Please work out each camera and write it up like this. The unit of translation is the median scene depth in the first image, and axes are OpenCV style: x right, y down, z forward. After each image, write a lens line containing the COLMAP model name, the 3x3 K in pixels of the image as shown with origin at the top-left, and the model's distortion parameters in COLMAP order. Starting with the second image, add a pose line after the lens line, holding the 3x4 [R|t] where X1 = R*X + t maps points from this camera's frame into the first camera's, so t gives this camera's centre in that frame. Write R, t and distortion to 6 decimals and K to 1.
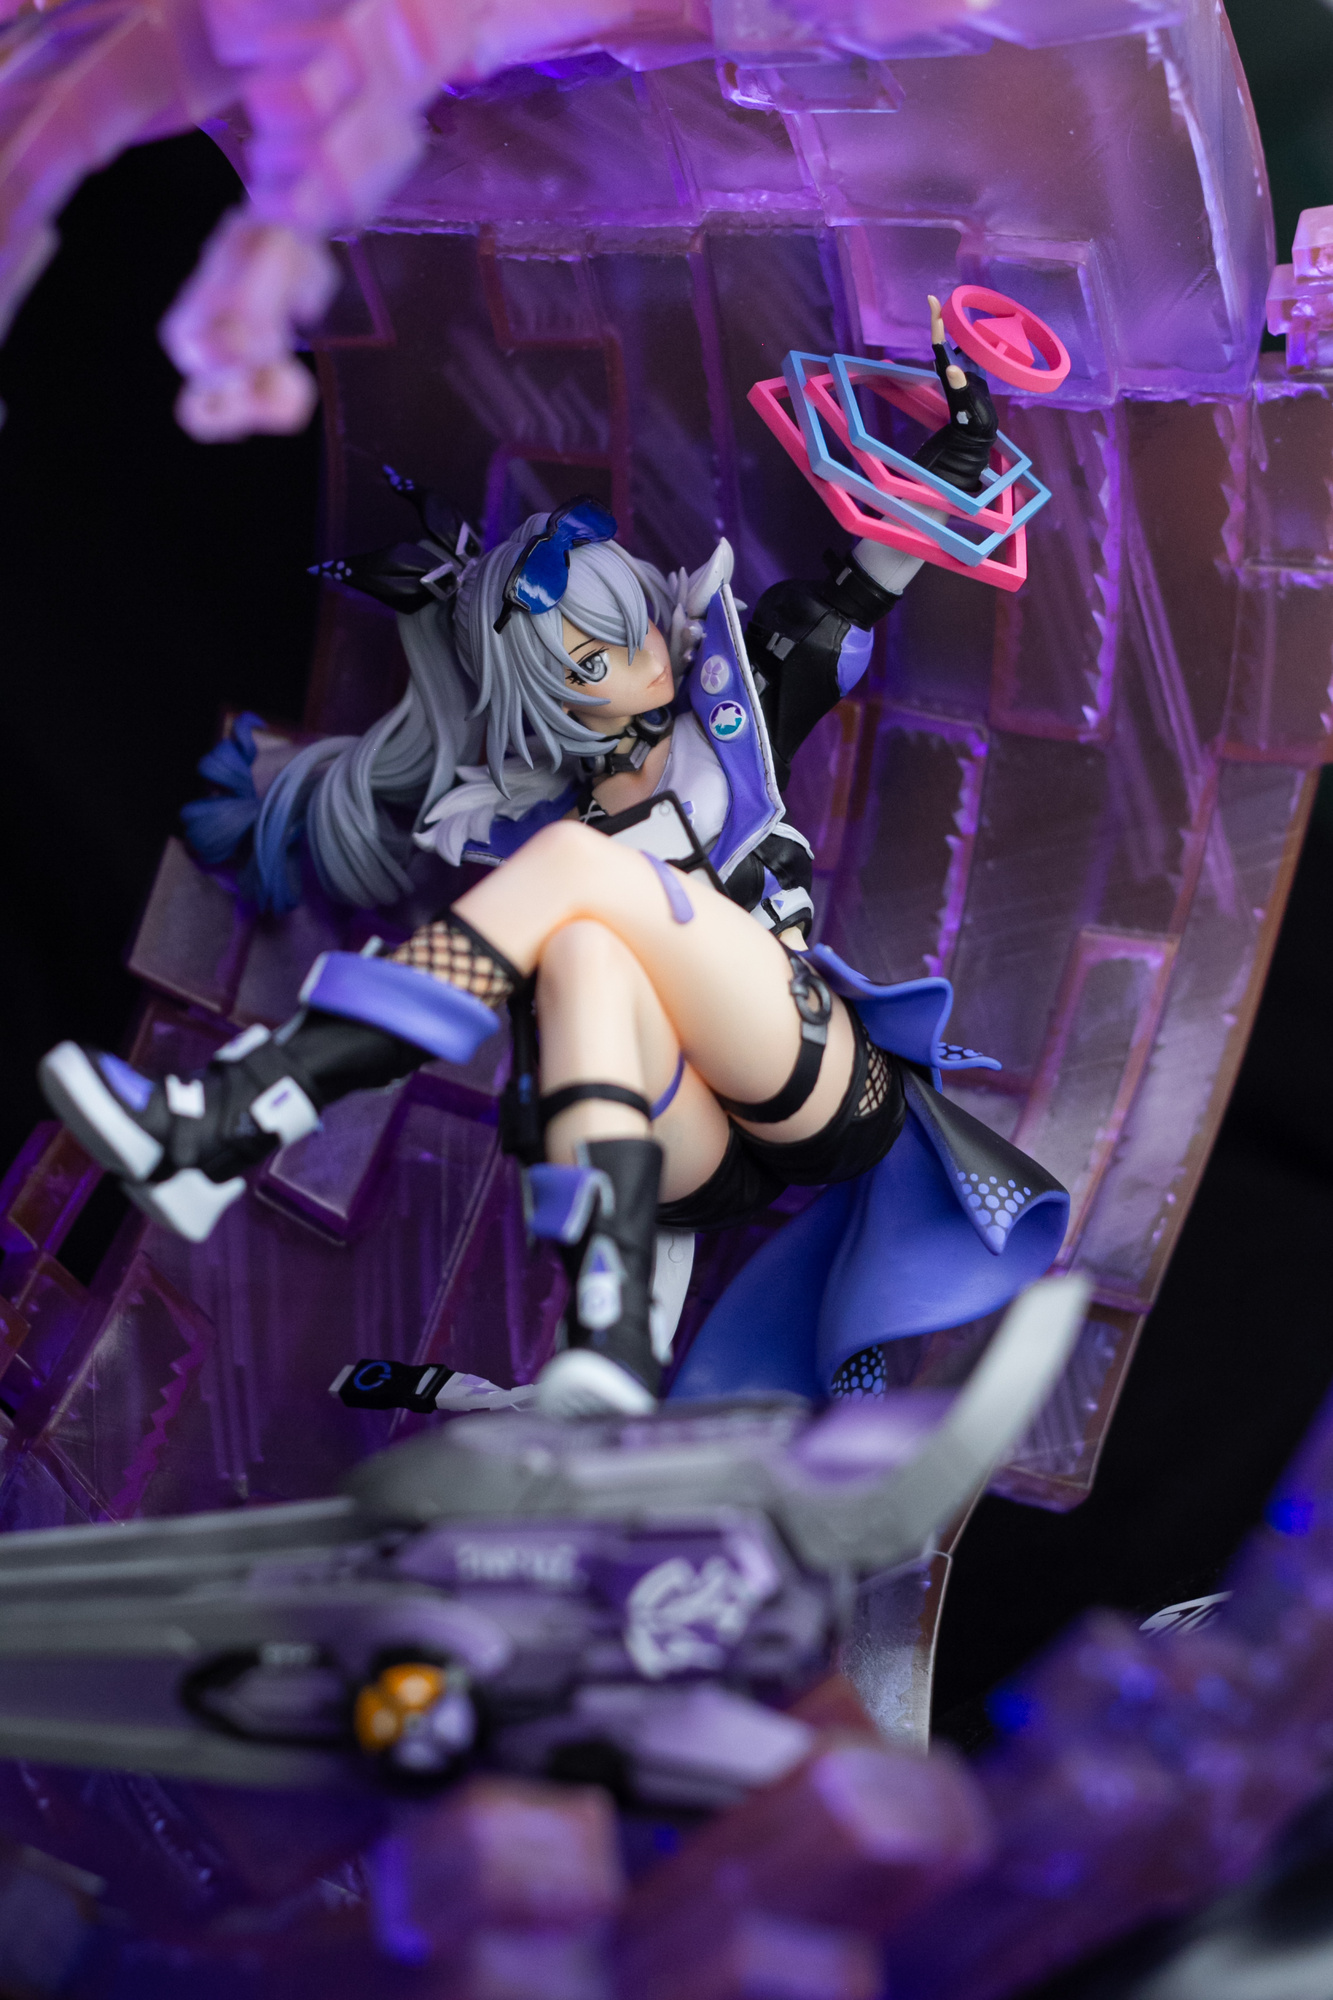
lens RADIAL K [[5152.5, 0, 666.5], [0, 5152.5, 1000.0], [0, 0, 1]] dist [-0.129309, -0.339244]
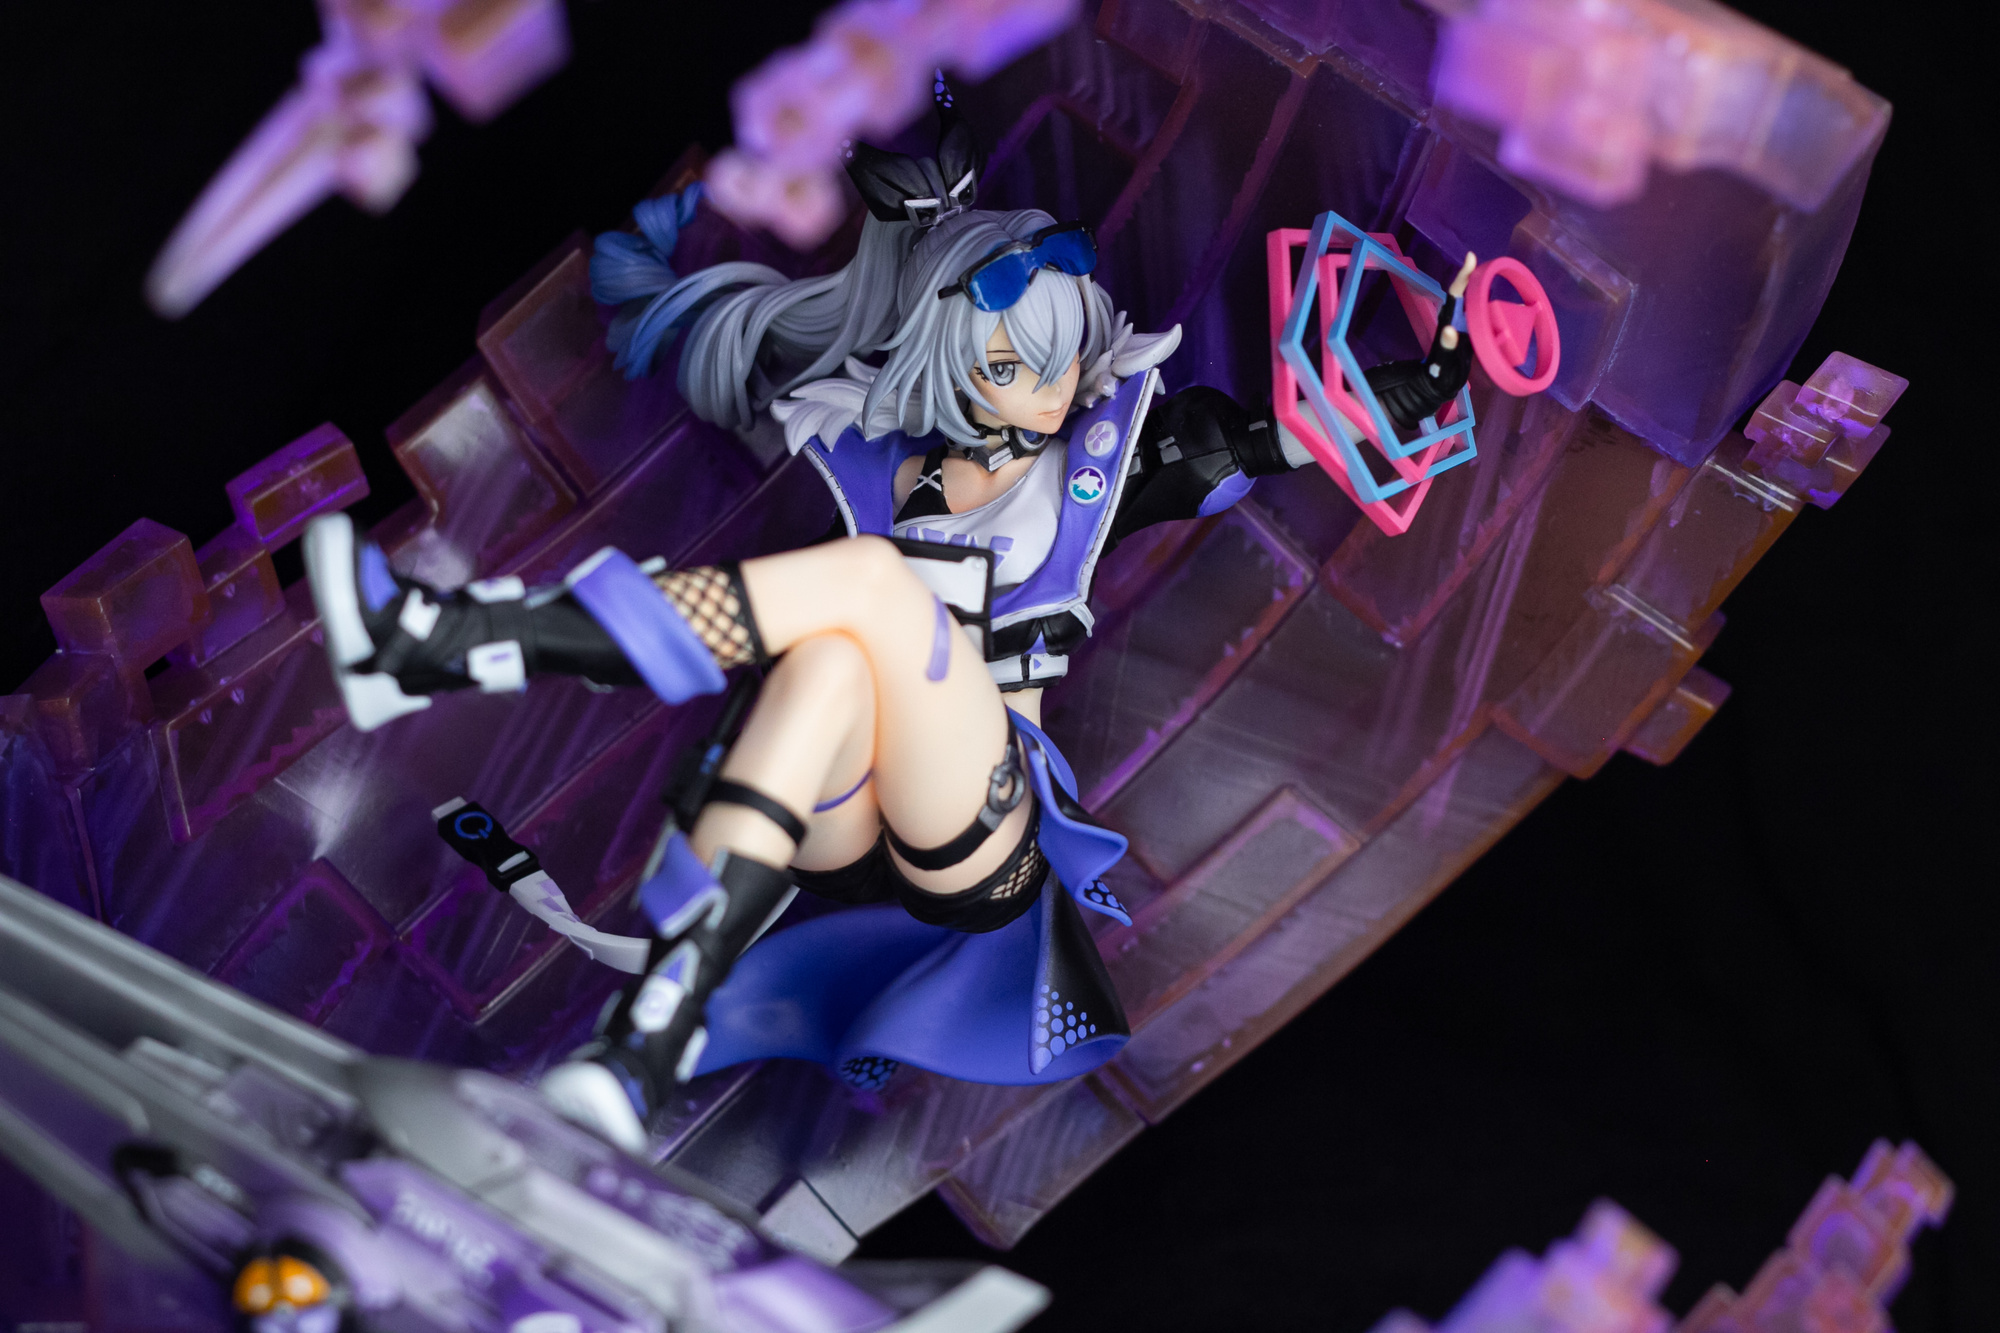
lens RADIAL K [[4994.2, 0, 1000.0], [0, 4994.2, 666.5], [0, 0, 1]] dist [-0.115731, -0.193478]
pose [[0.854402, 0.516138, 0.059993, -0.044482], [-0.518417, 0.838904, 0.165782, -0.181681], [0.035238, -0.172746, 0.984336, 0.015020]]
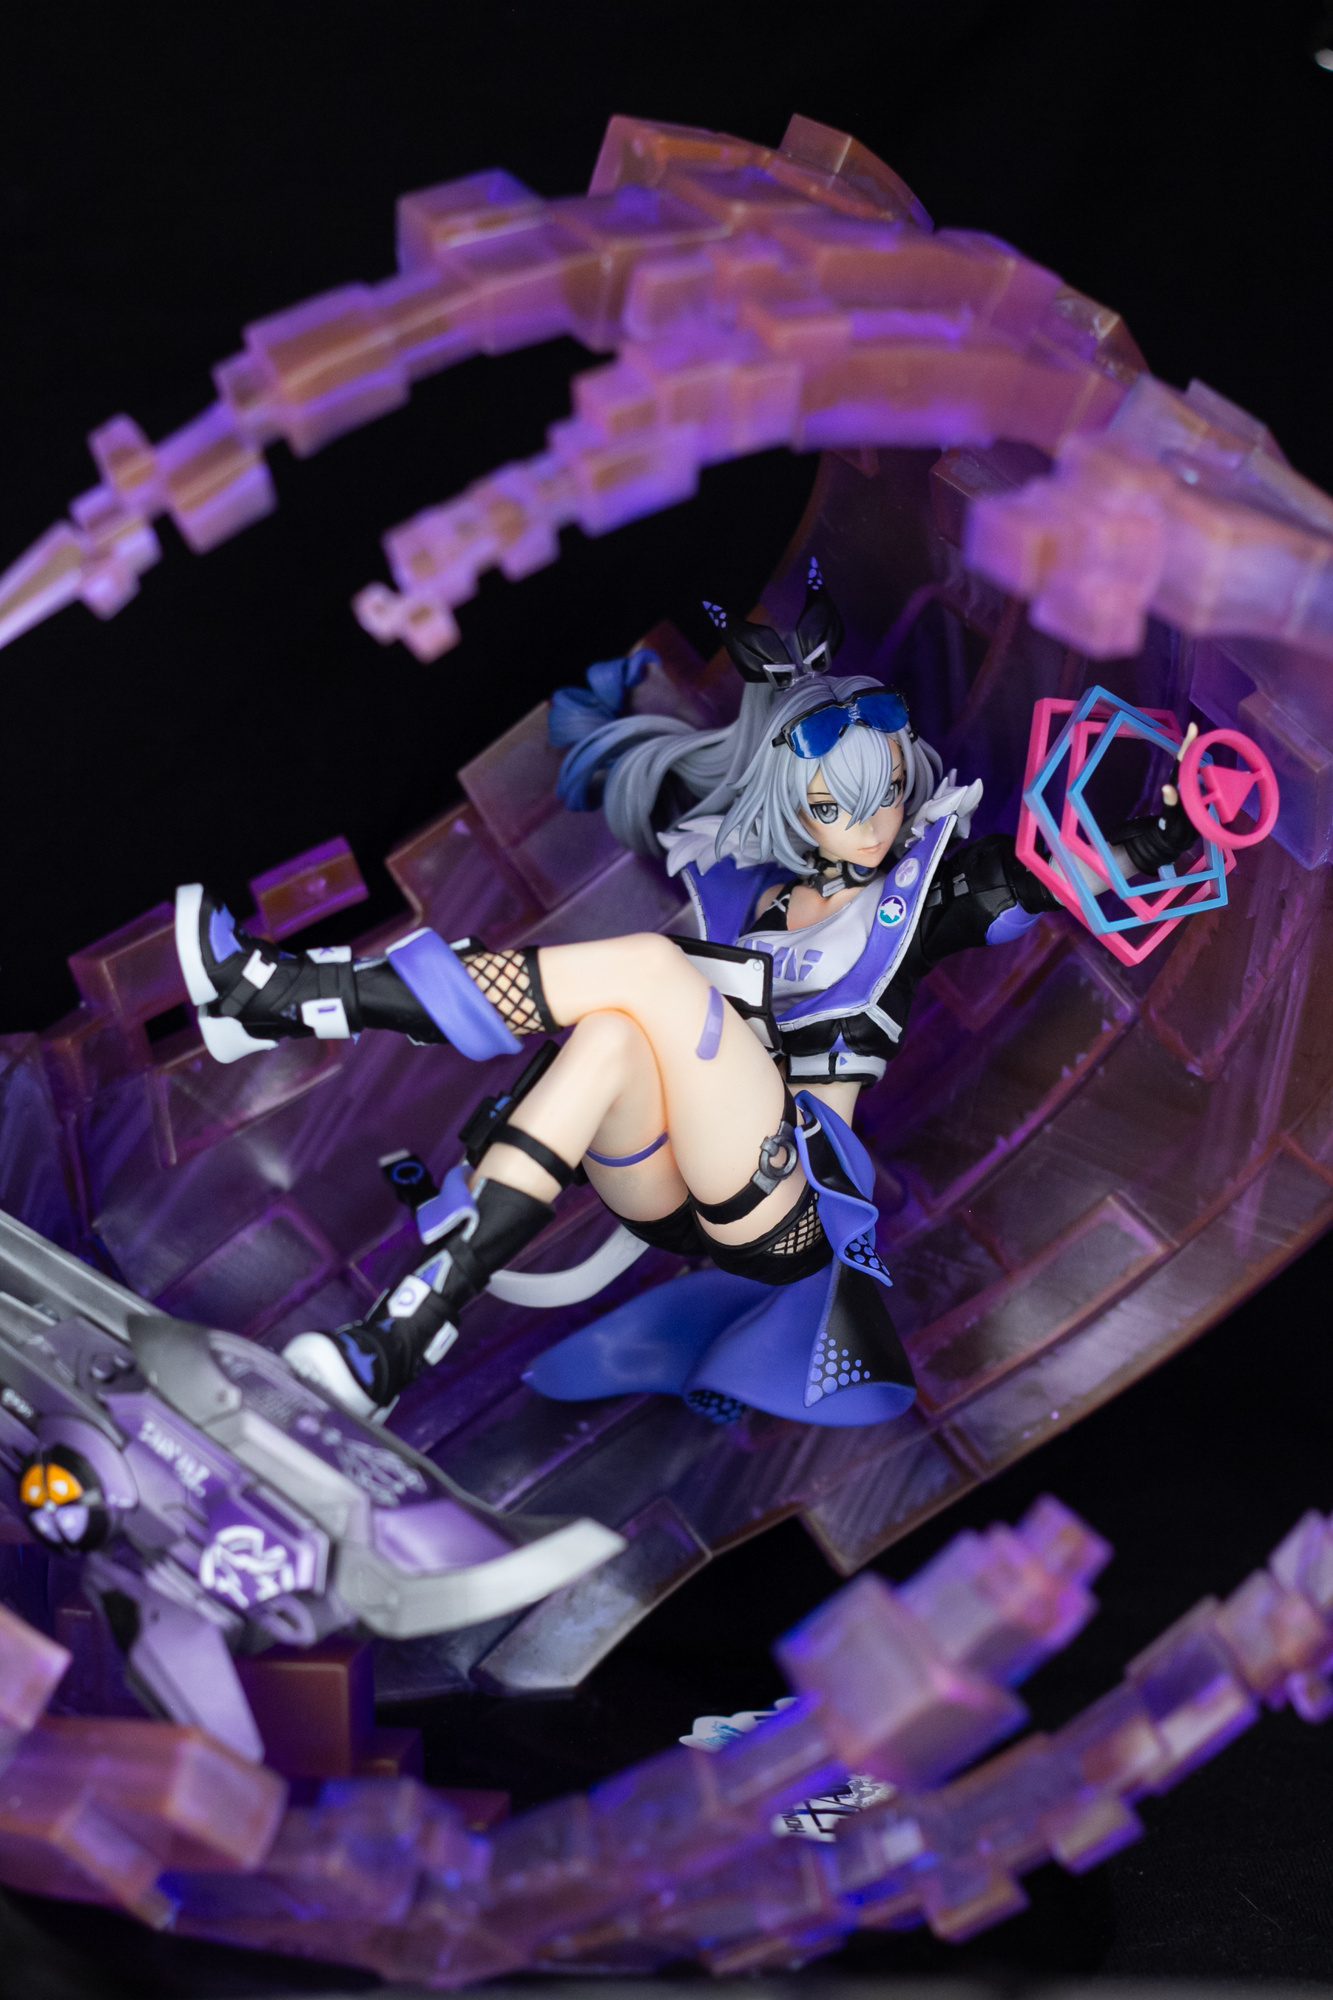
lens RADIAL K [[4994.2, 0, 666.5], [0, 4994.2, 1000.0], [0, 0, 1]] dist [-0.115731, -0.193478]
pose [[0.798980, 0.567638, -0.198540, 0.215546], [-0.514048, 0.816011, 0.264351, -0.322343], [0.312067, -0.109152, 0.943769, -0.122164]]
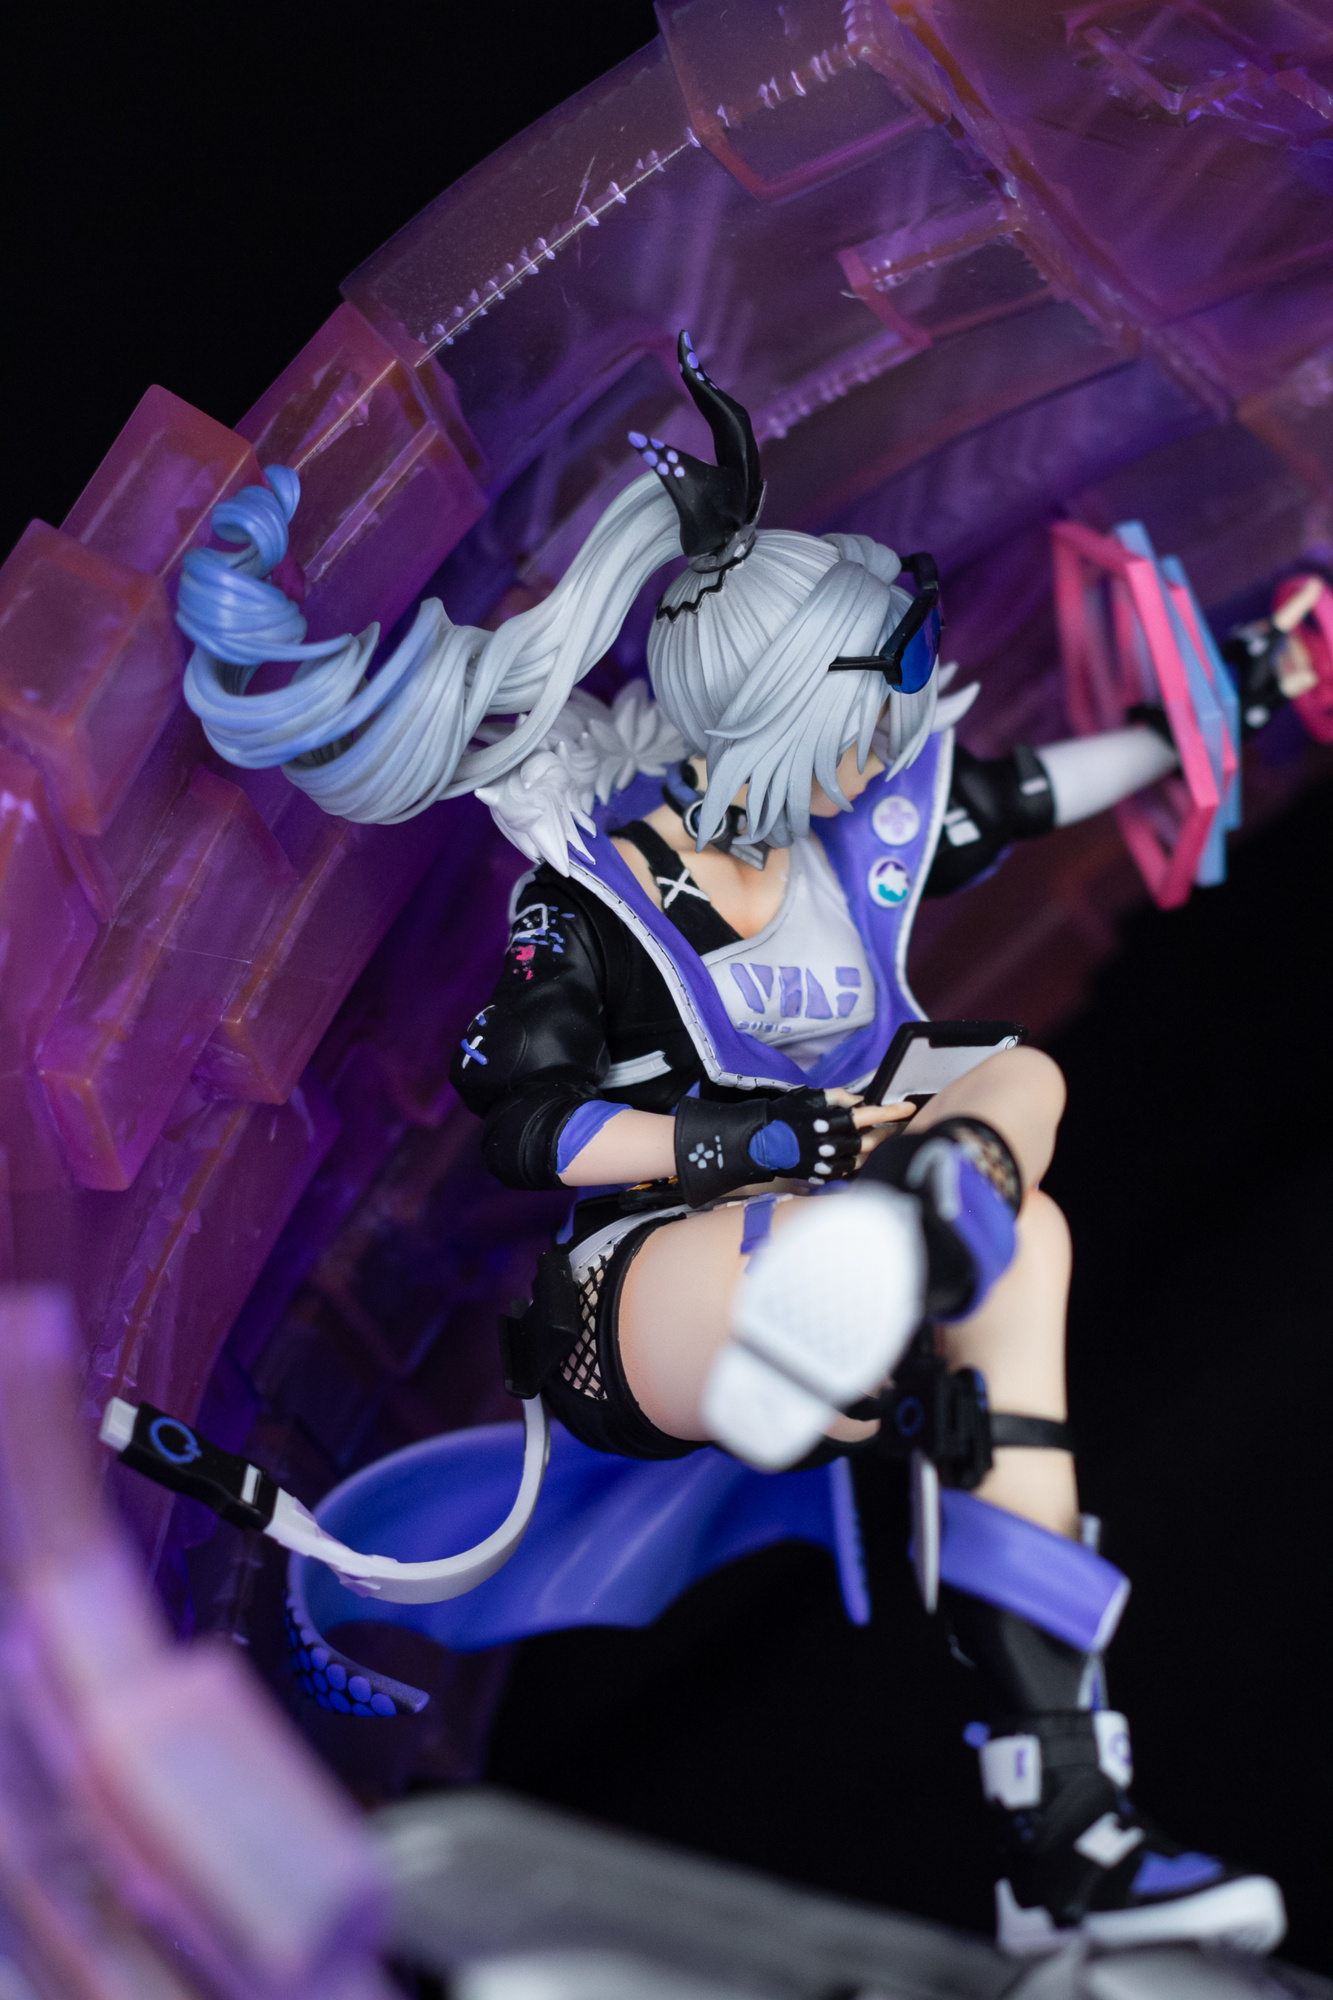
lens RADIAL K [[4994.2, 0, 666.5], [0, 4994.2, 1000.0], [0, 0, 1]] dist [-0.115731, -0.193478]
pose [[0.465506, 0.368893, 0.804501, -0.628864], [-0.464218, 0.875690, -0.132926, 0.081847], [-0.753529, -0.311586, 0.578886, 0.576823]]
